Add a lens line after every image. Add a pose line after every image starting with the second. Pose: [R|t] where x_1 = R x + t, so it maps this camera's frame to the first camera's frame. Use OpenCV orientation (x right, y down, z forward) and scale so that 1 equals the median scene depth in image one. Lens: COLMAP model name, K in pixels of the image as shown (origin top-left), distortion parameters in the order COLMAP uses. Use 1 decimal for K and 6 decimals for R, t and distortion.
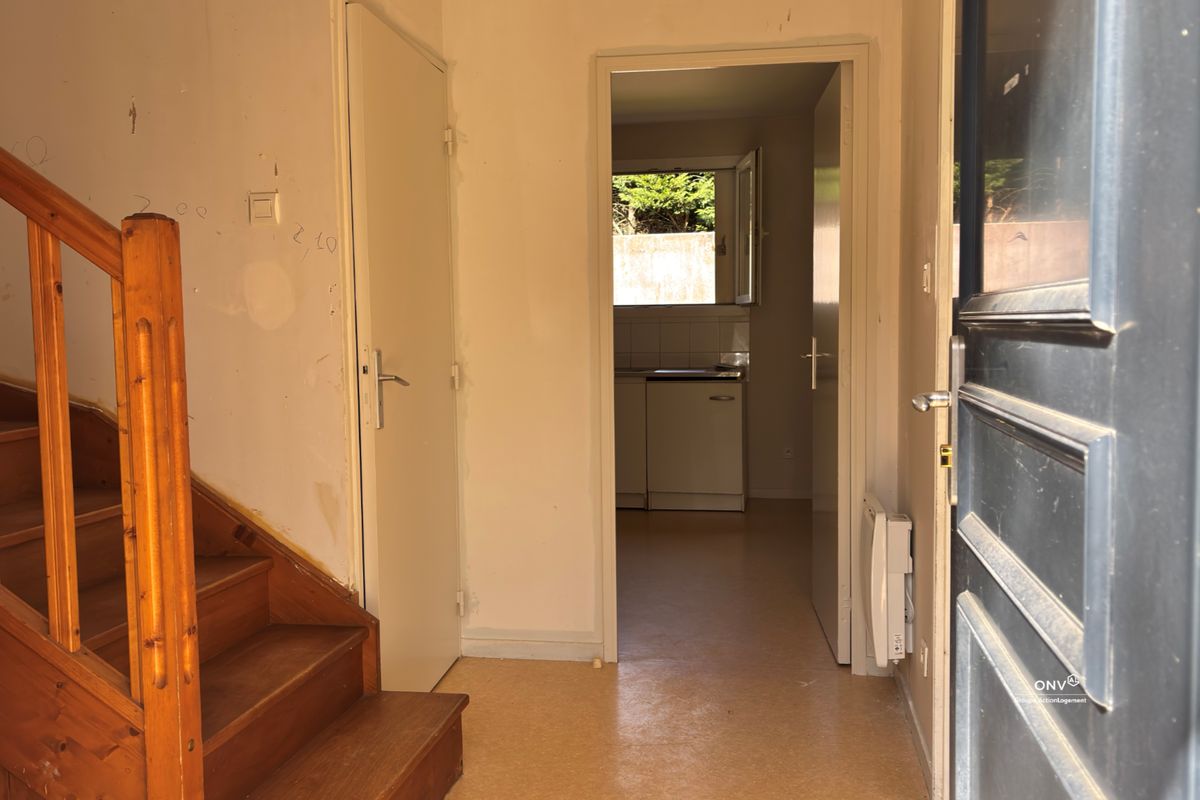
lens RADIAL K [[1019.5, 0, 600.0], [0, 1019.5, 400.0], [0, 0, 1]] dist [0.003723, 0.000645]
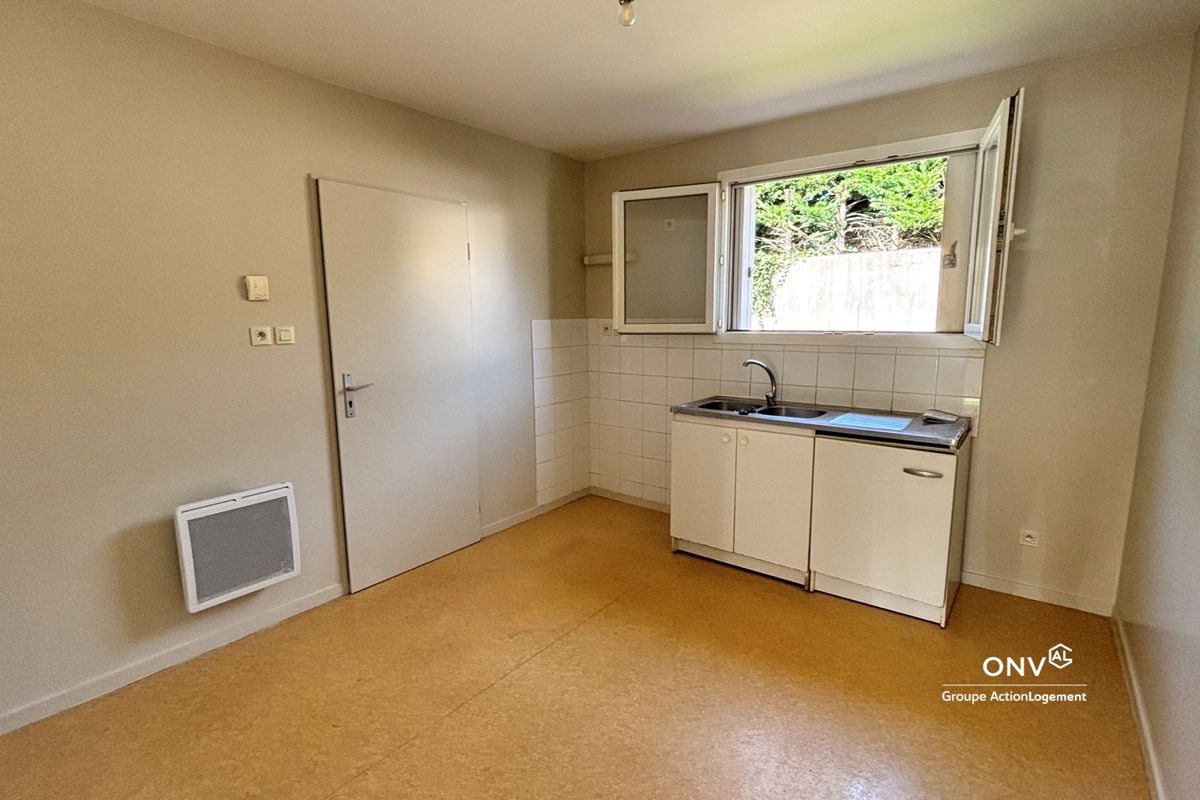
lens RADIAL K [[556.8, 0, 600.0], [0, 556.8, 400.0], [0, 0, 1]] dist [-0.035763, -0.000198]
pose [[0.879213, 0.074170, -0.470620, 0.047769], [-0.034089, 0.995069, 0.093139, -0.038814], [0.475208, -0.065846, 0.877406, 0.272275]]
